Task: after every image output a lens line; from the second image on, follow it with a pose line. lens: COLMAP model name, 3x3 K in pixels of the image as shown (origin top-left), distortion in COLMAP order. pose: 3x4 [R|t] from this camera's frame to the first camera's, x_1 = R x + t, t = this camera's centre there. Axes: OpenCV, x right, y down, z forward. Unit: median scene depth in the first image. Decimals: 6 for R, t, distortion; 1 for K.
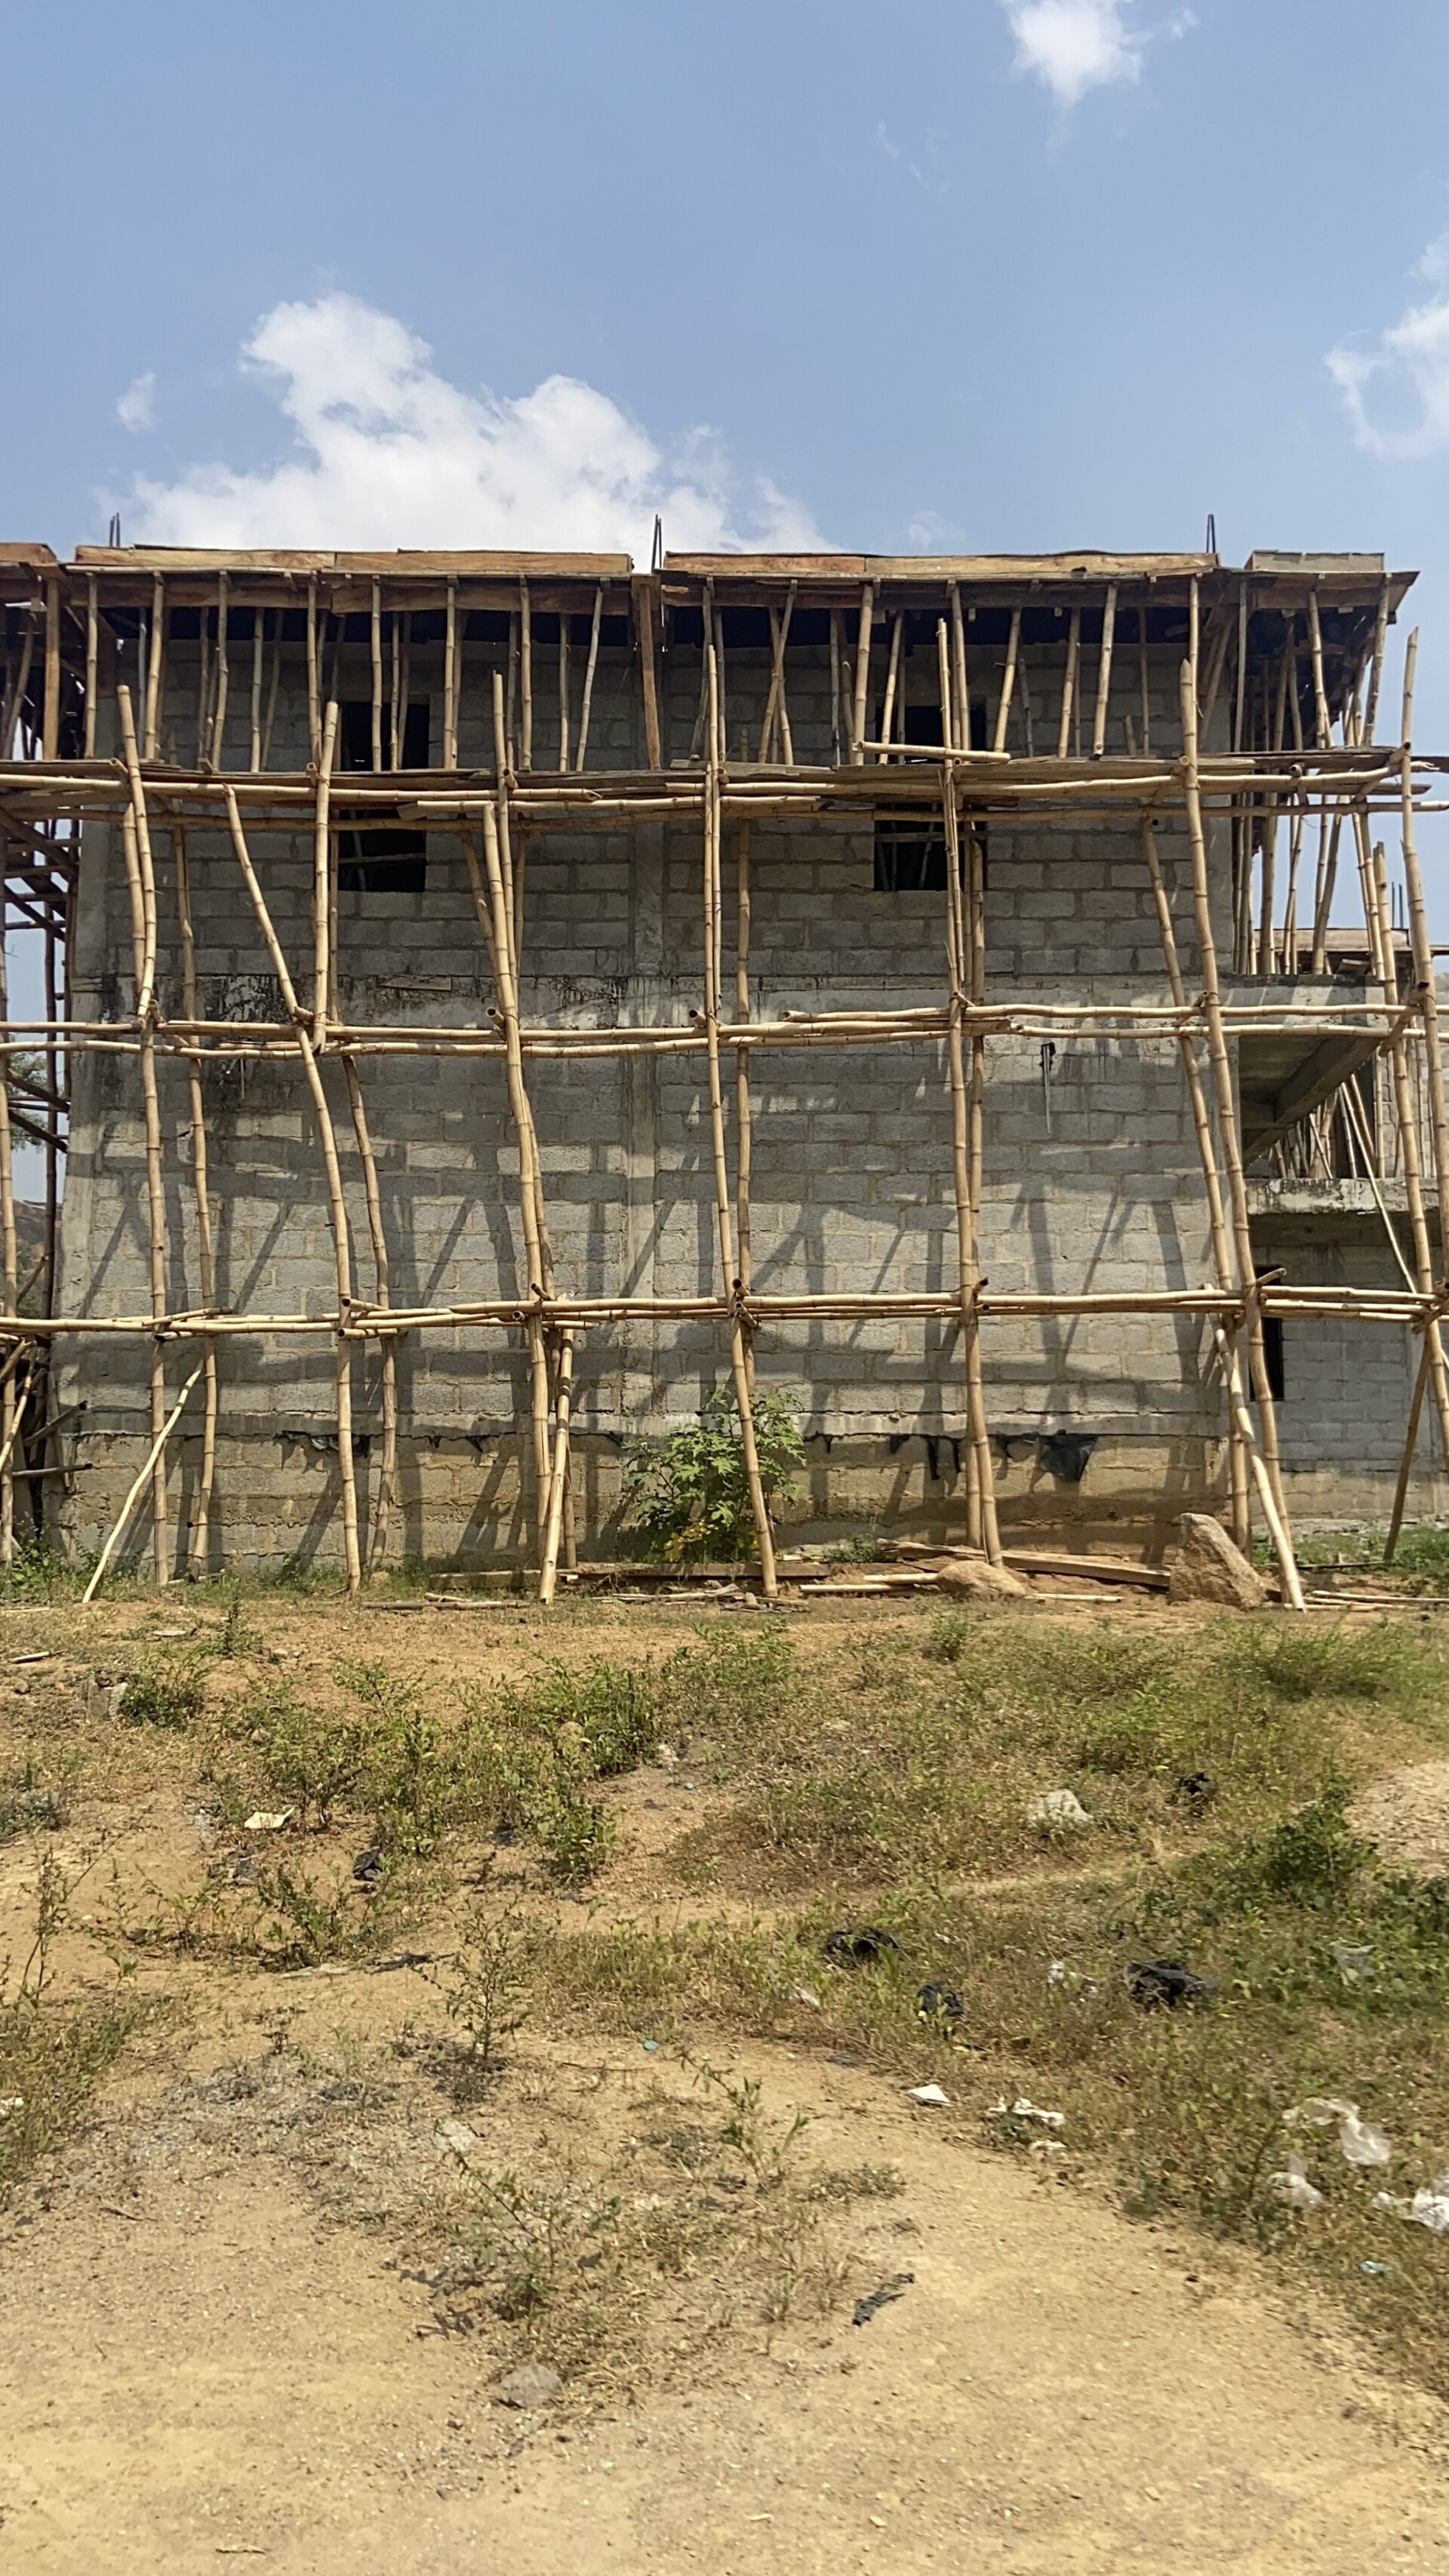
lens RADIAL K [[2136.3, 0, 773.4], [0, 2136.3, 1271.5], [0, 0, 1]] dist [0.122343, -0.155894]
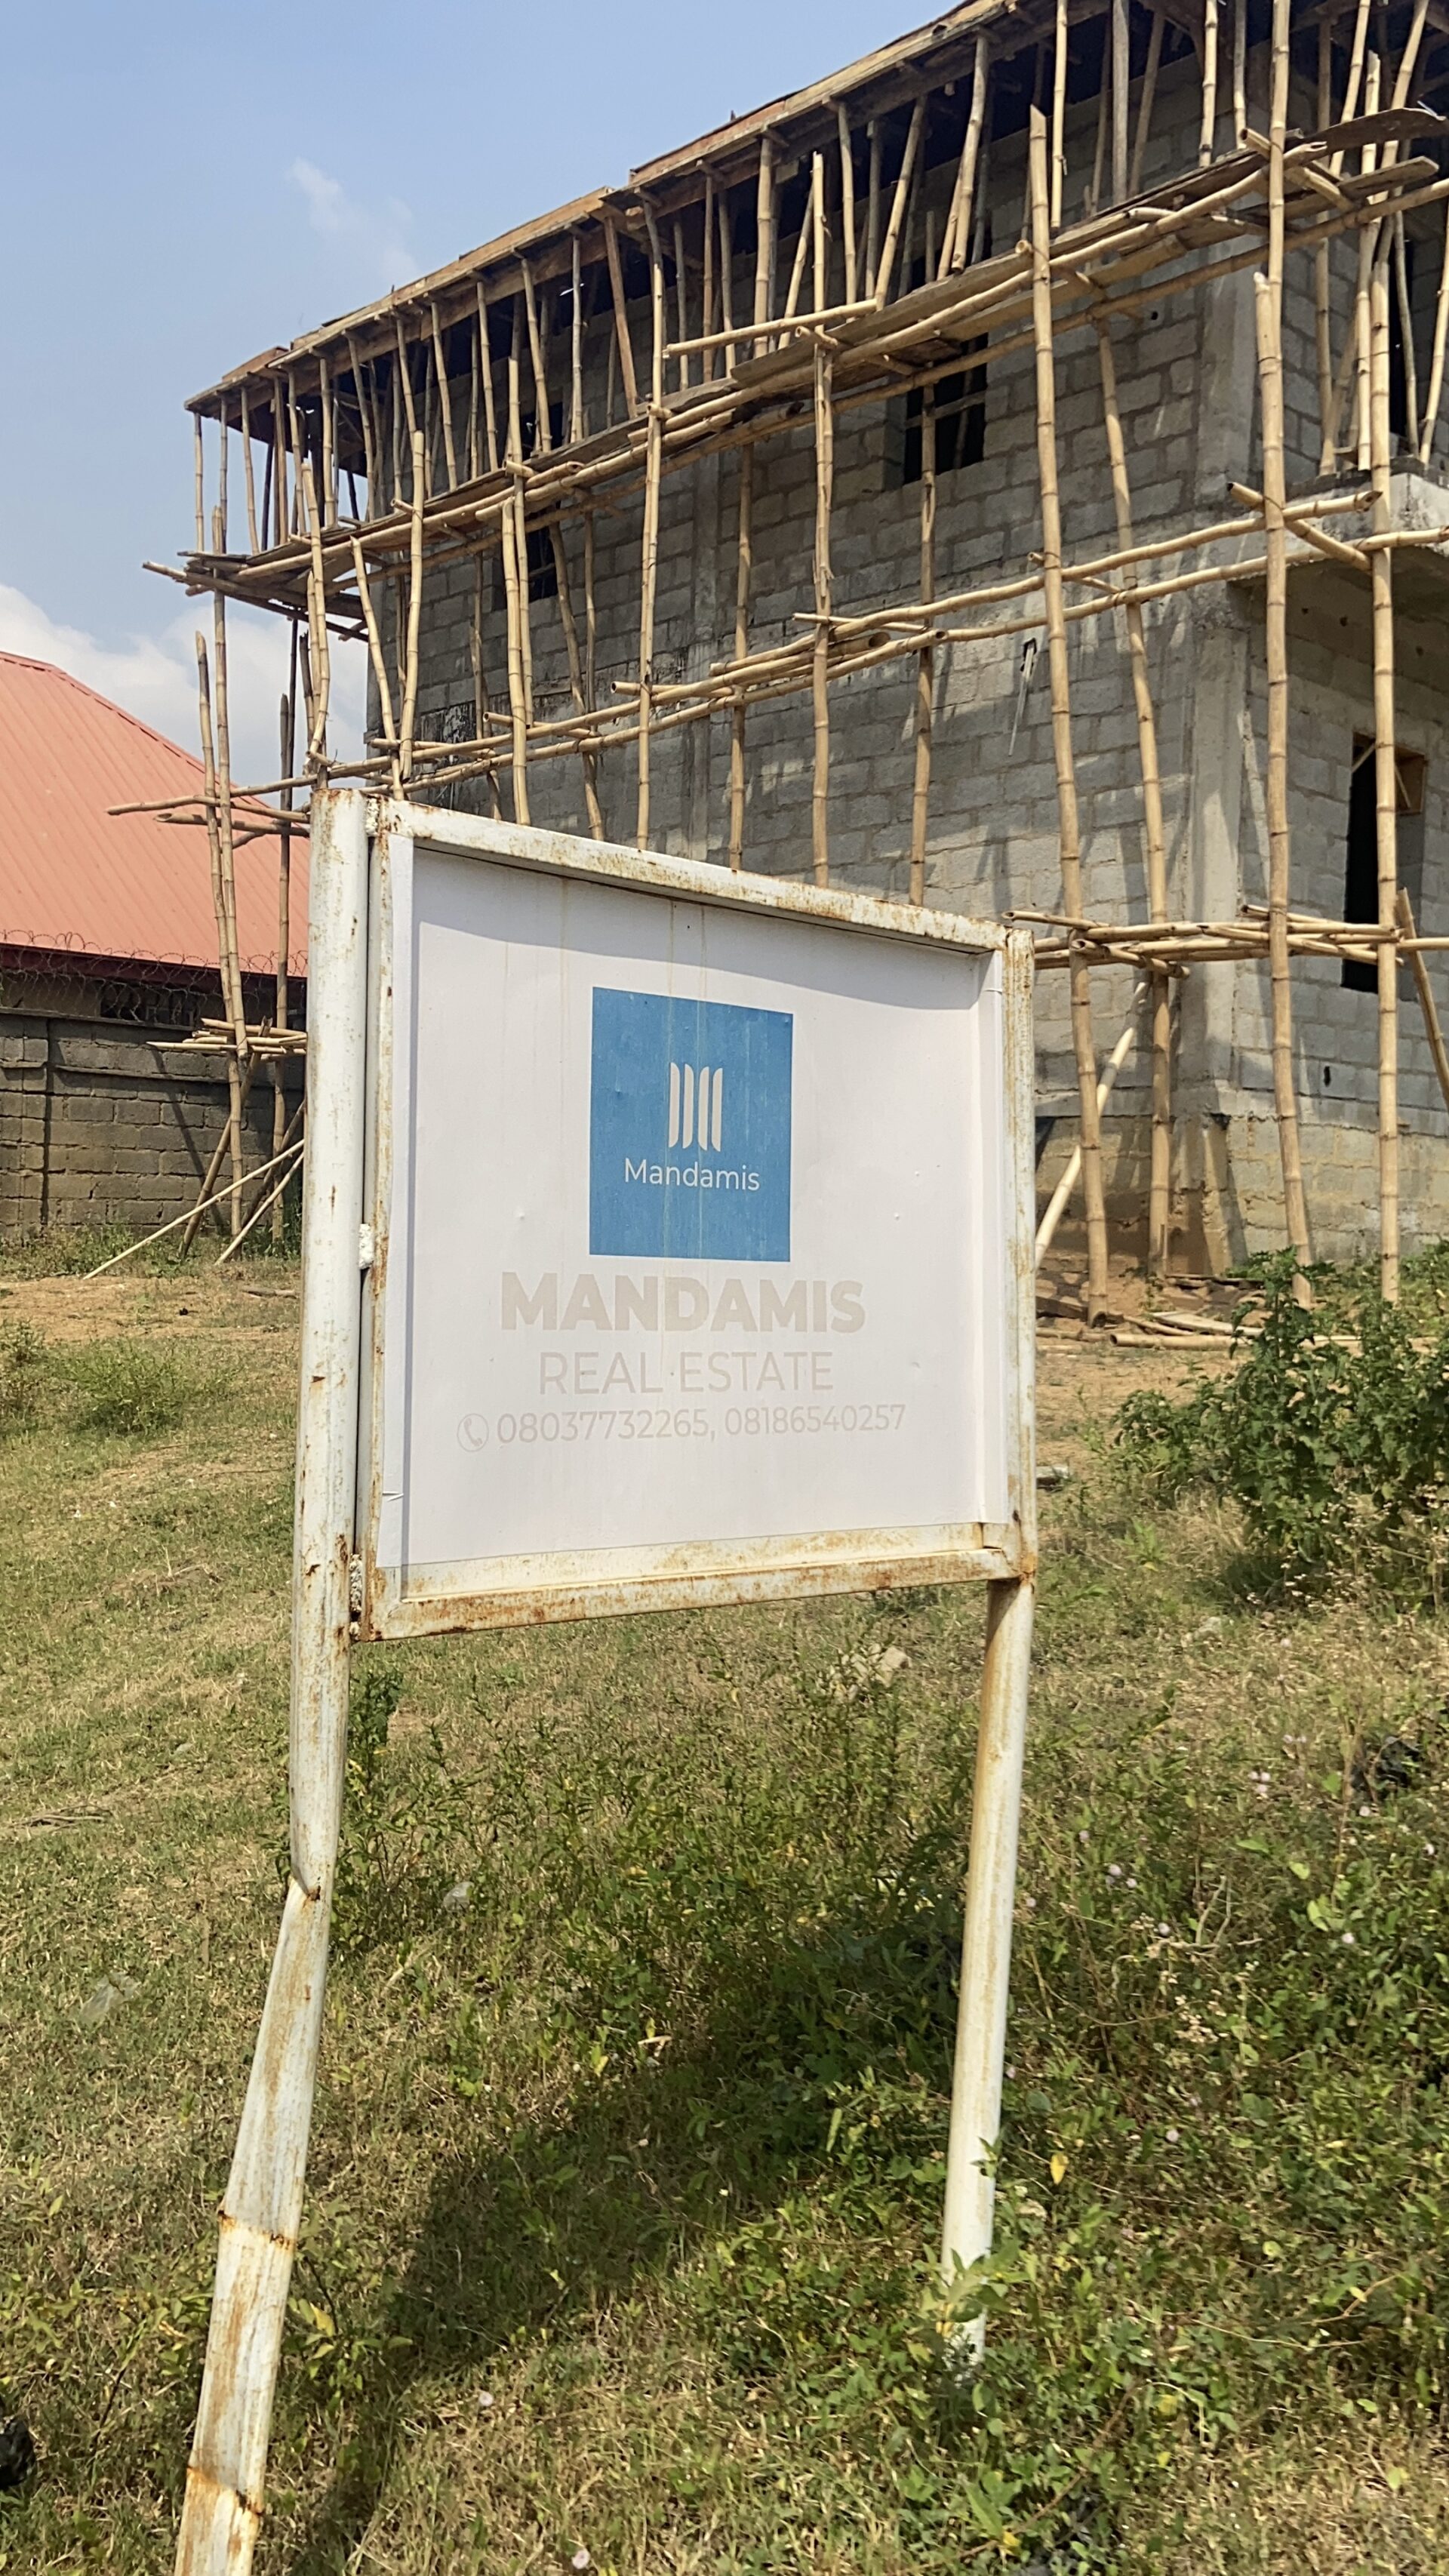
lens RADIAL K [[2136.3, 0, 747.8], [0, 2136.3, 1245.6], [0, 0, 1]] dist [0.122343, -0.155894]
pose [[0.705180, 0.023244, -0.708647, 0.662726], [0.083976, 0.989690, 0.116028, 0.018408], [0.704037, -0.141331, 0.695958, 0.324401]]
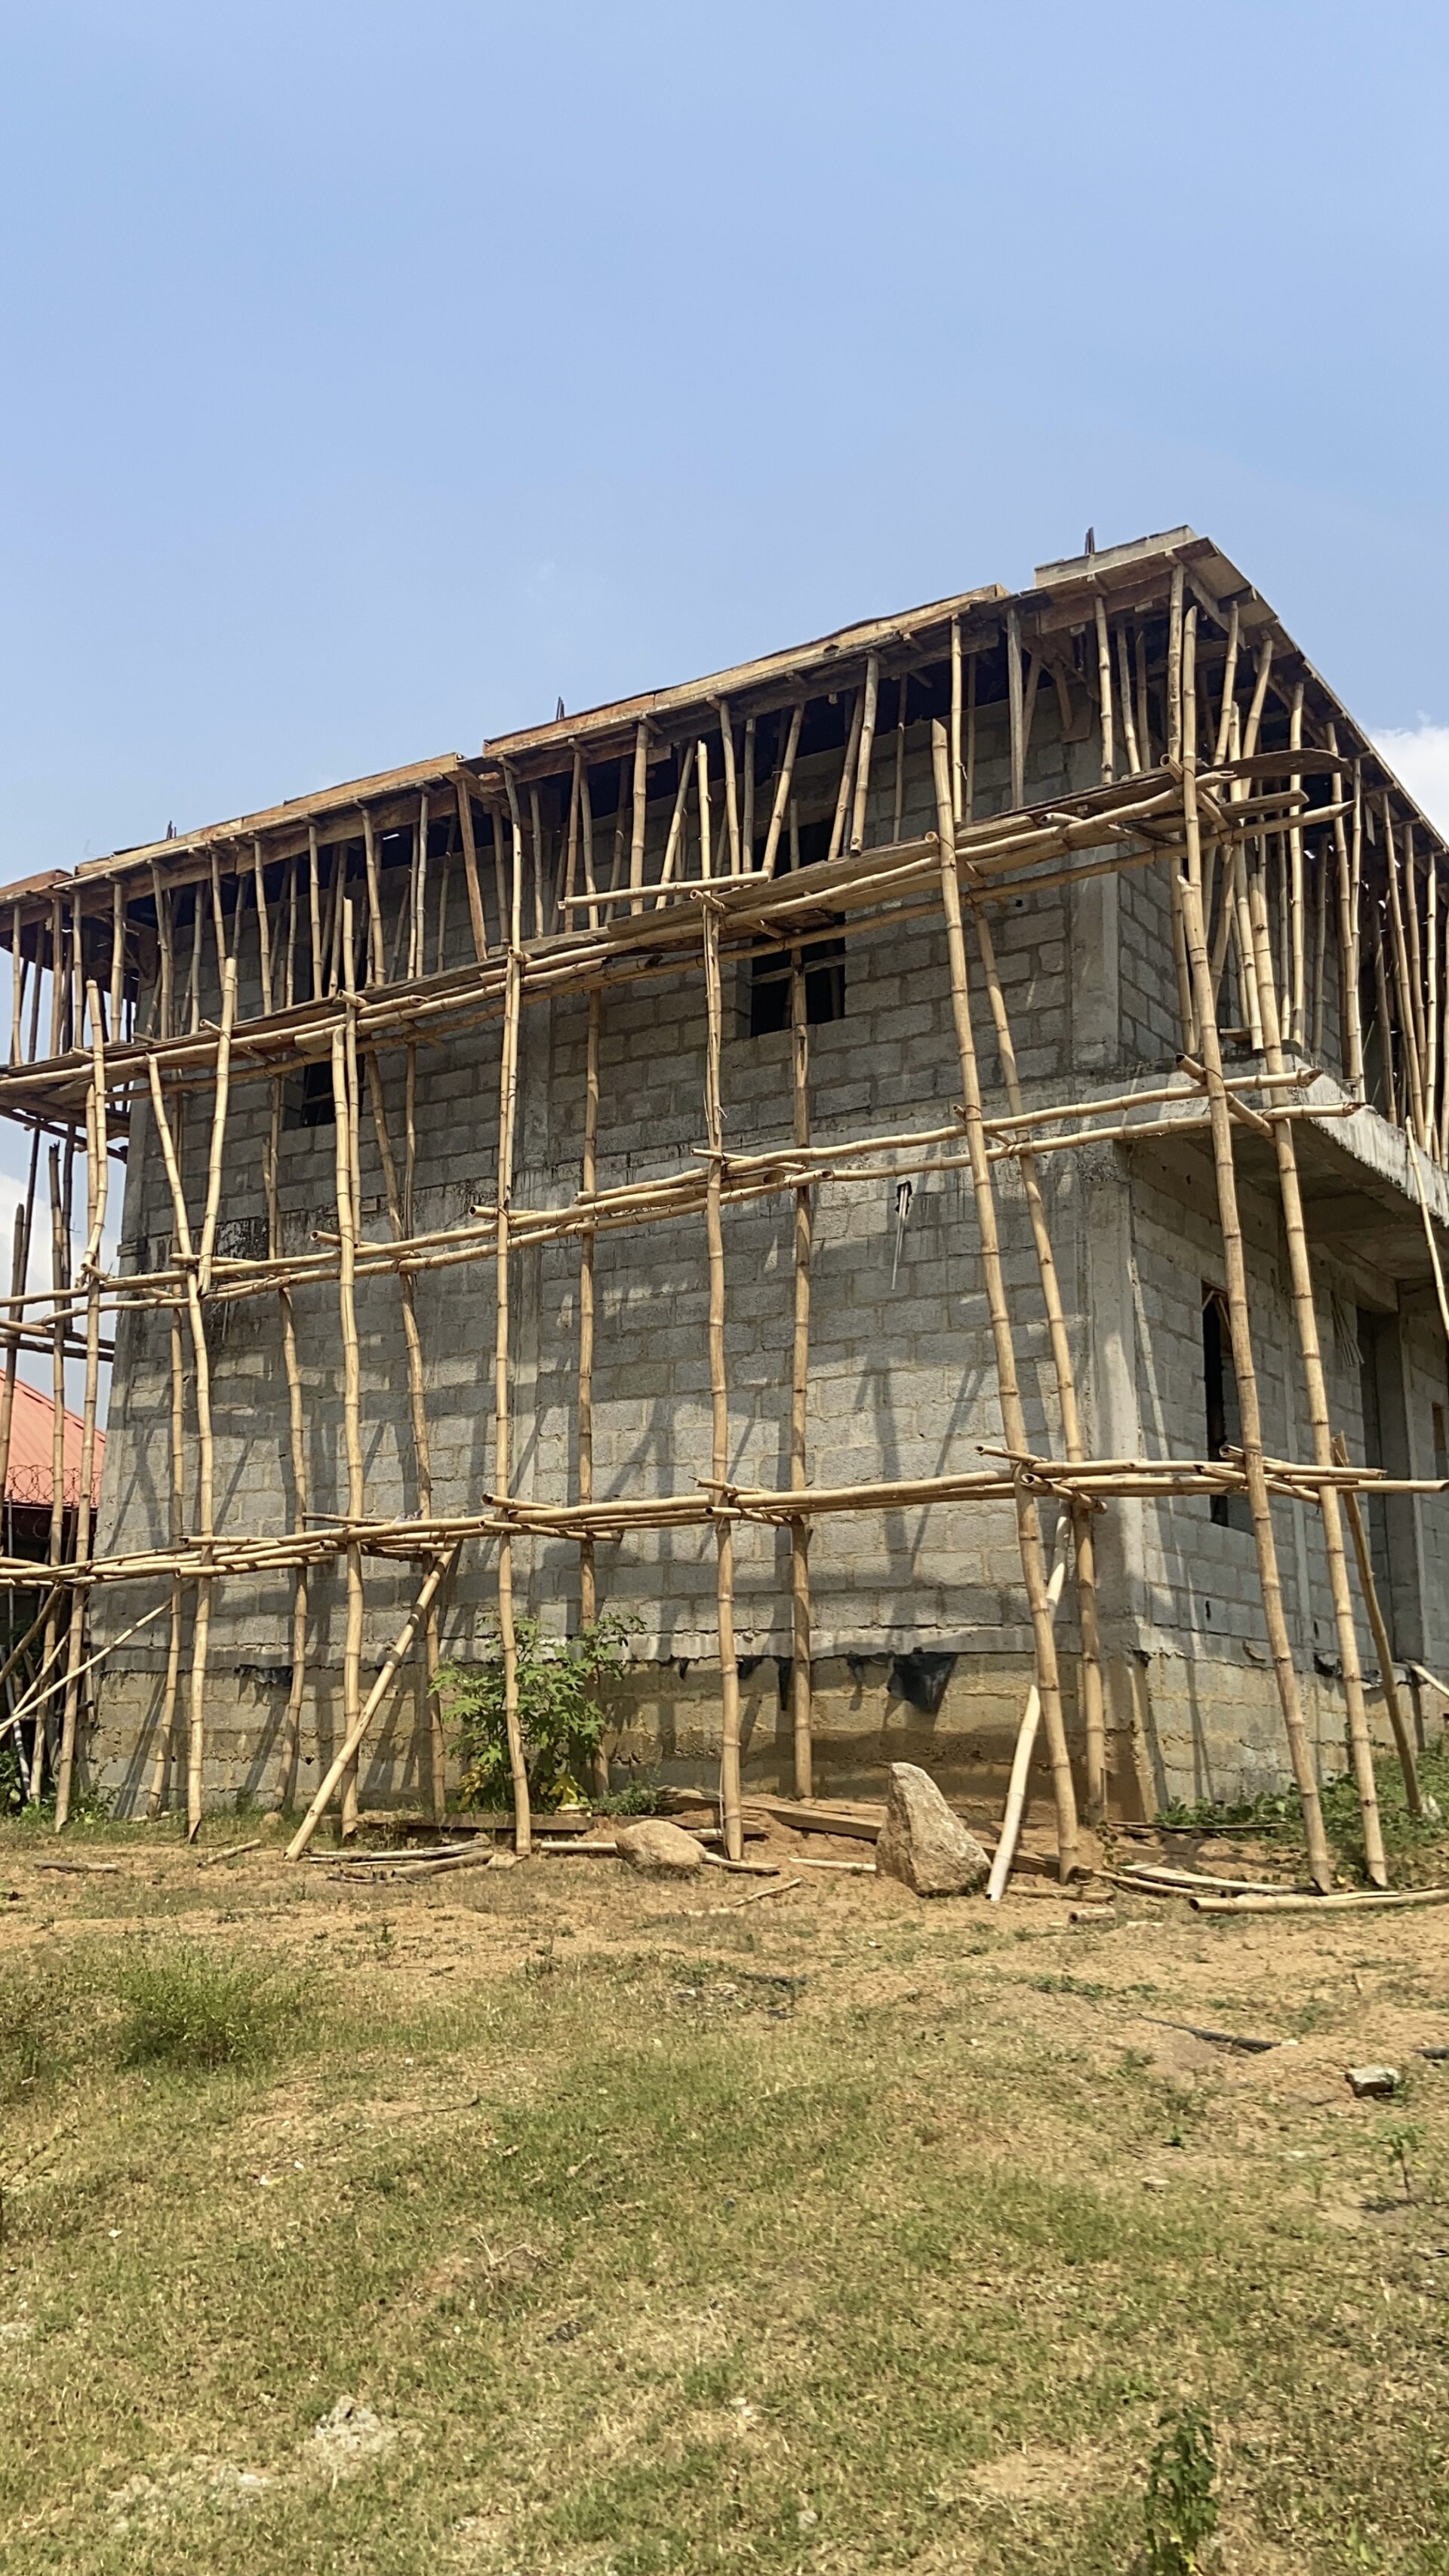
lens RADIAL K [[2136.3, 0, 694.1], [0, 2136.3, 1239.5], [0, 0, 1]] dist [0.122343, -0.155894]
pose [[0.841804, -0.120463, -0.526169, 0.516323], [0.075682, 0.991491, -0.105915, -0.001004], [0.534451, 0.049338, 0.843758, 0.247625]]
